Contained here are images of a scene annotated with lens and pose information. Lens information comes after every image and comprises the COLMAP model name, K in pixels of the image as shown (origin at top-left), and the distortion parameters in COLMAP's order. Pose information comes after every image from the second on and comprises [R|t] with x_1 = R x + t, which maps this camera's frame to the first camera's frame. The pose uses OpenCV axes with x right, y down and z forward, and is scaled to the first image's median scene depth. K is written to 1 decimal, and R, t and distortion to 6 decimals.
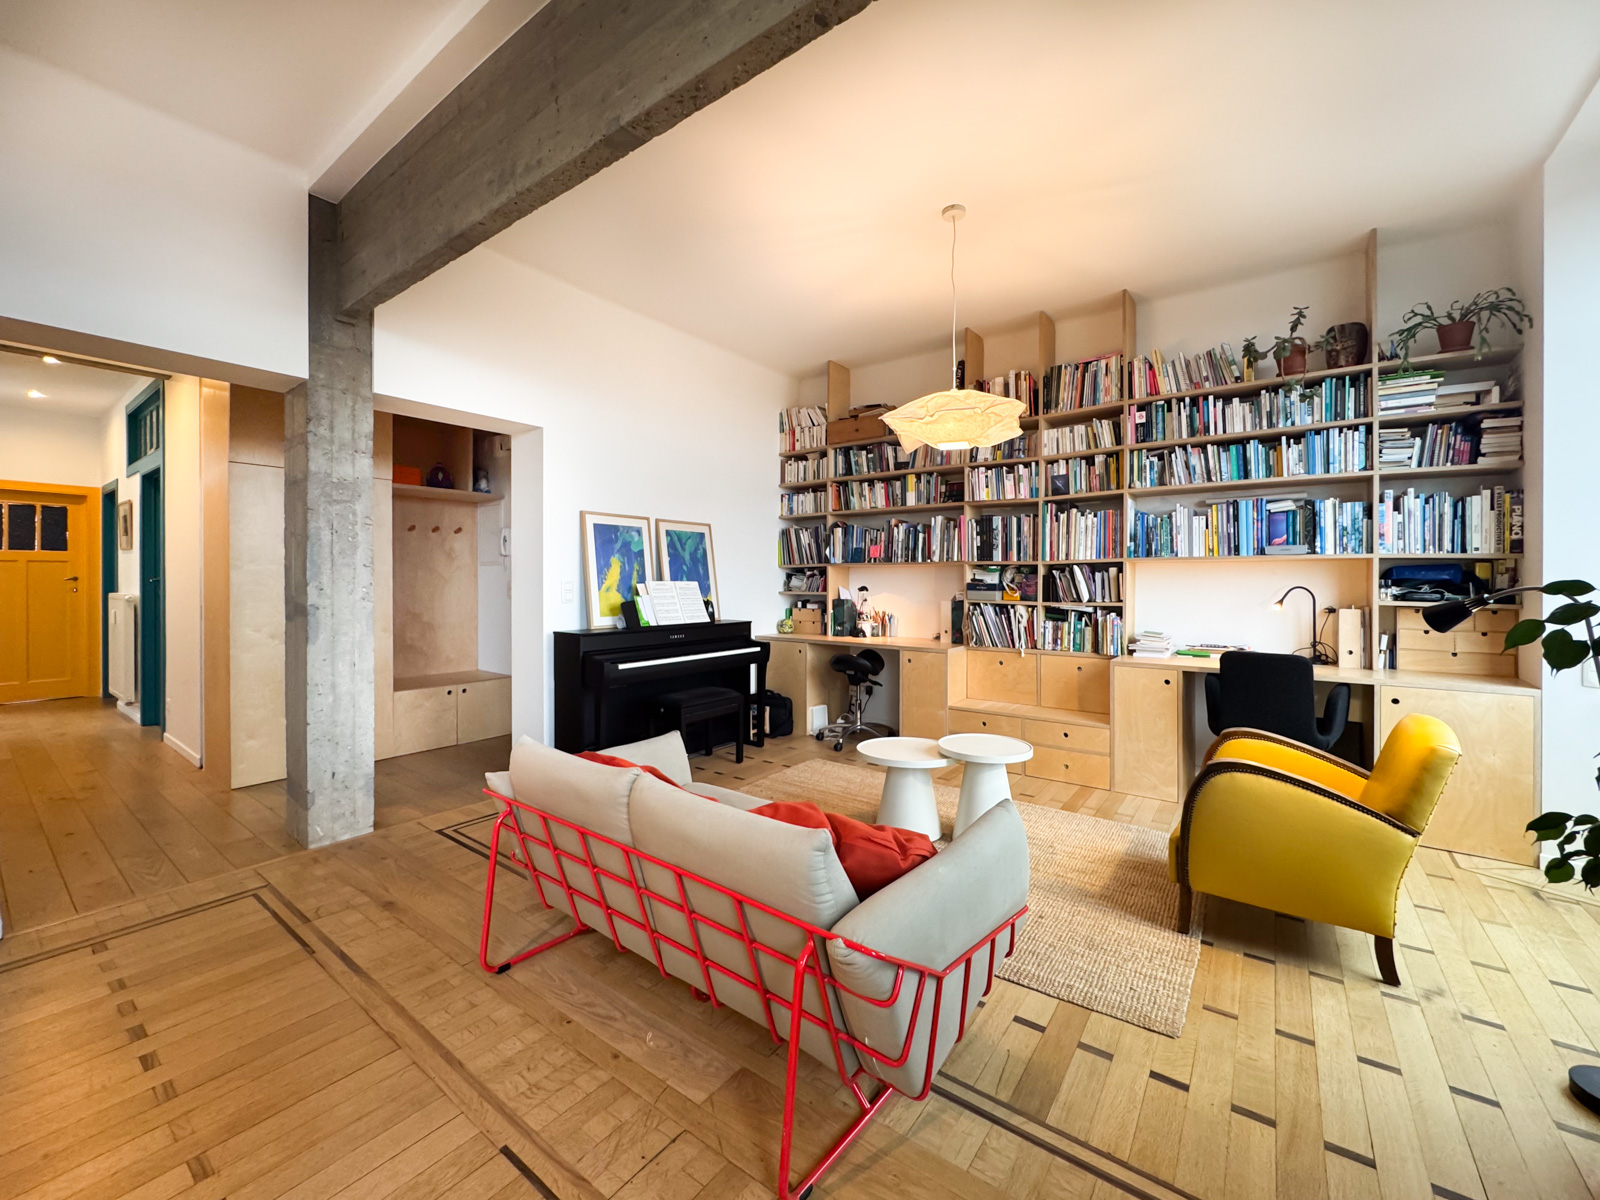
lens RADIAL K [[641.1, 0, 800.5], [0, 641.1, 580.6], [0, 0, 1]] dist [-0.008997, 0.000493]
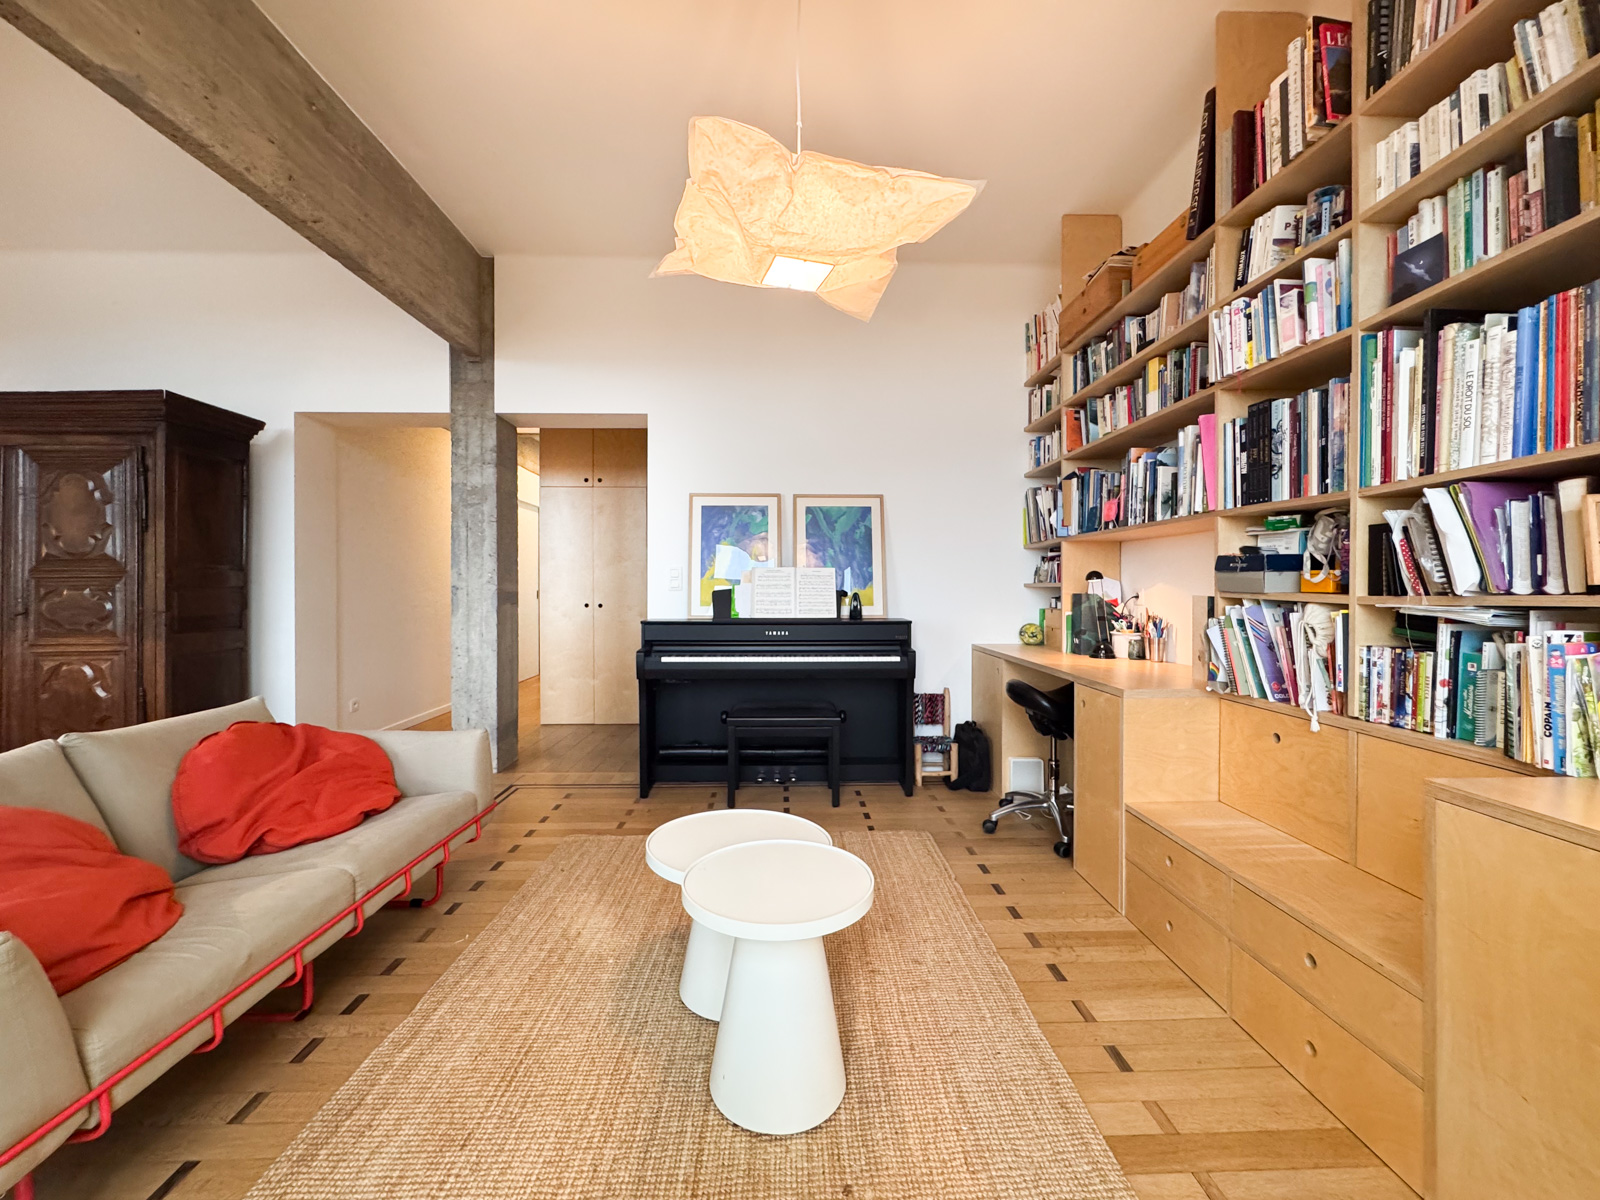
lens RADIAL K [[641.1, 0, 795.7], [0, 641.1, 590.1], [0, 0, 1]] dist [-0.008997, 0.000493]
pose [[0.619580, 0.001606, -0.784932, 0.483900], [-0.000172, 0.999998, 0.001911, 0.030886], [0.784934, -0.001049, 0.619579, 0.519819]]
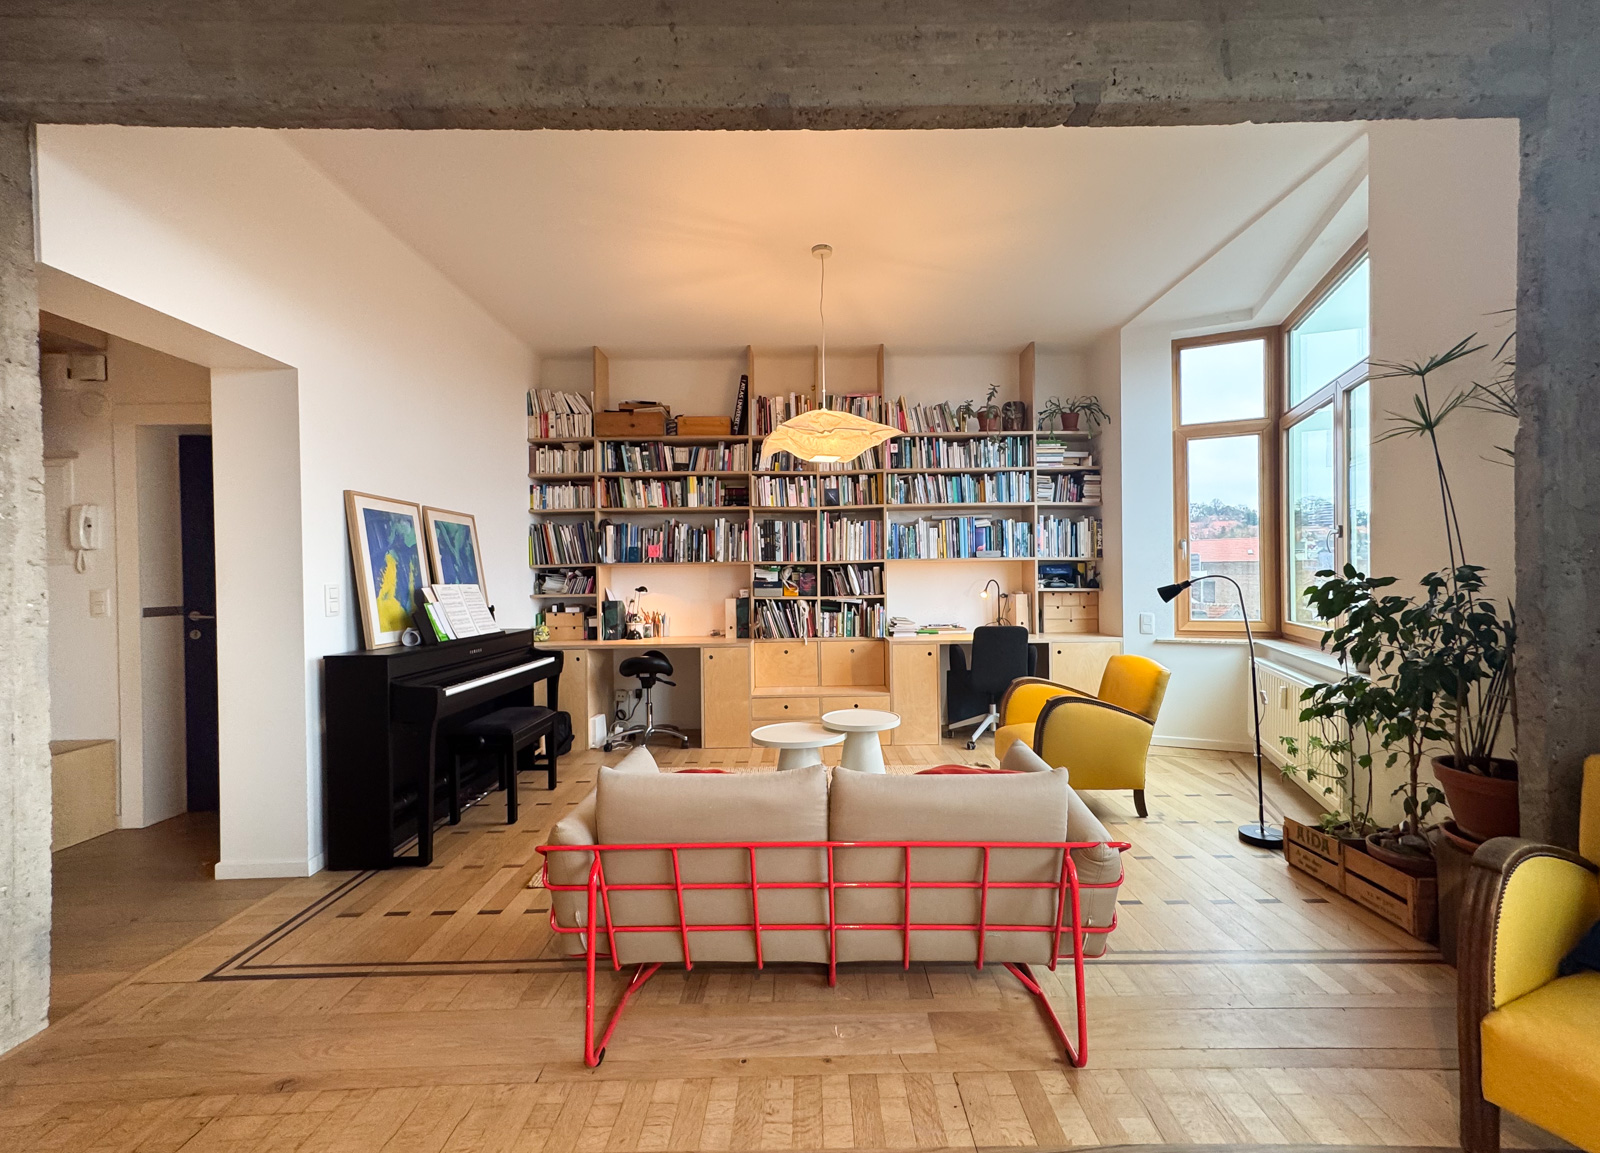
lens RADIAL K [[639.6, 0, 809.1], [0, 639.6, 580.8], [0, 0, 1]] dist [0.010317, 0.000627]
pose [[0.797509, -0.014068, 0.603143, -0.355259], [0.015378, 0.999877, 0.002988, 0.000998], [-0.603111, 0.006892, 0.797627, 0.086647]]
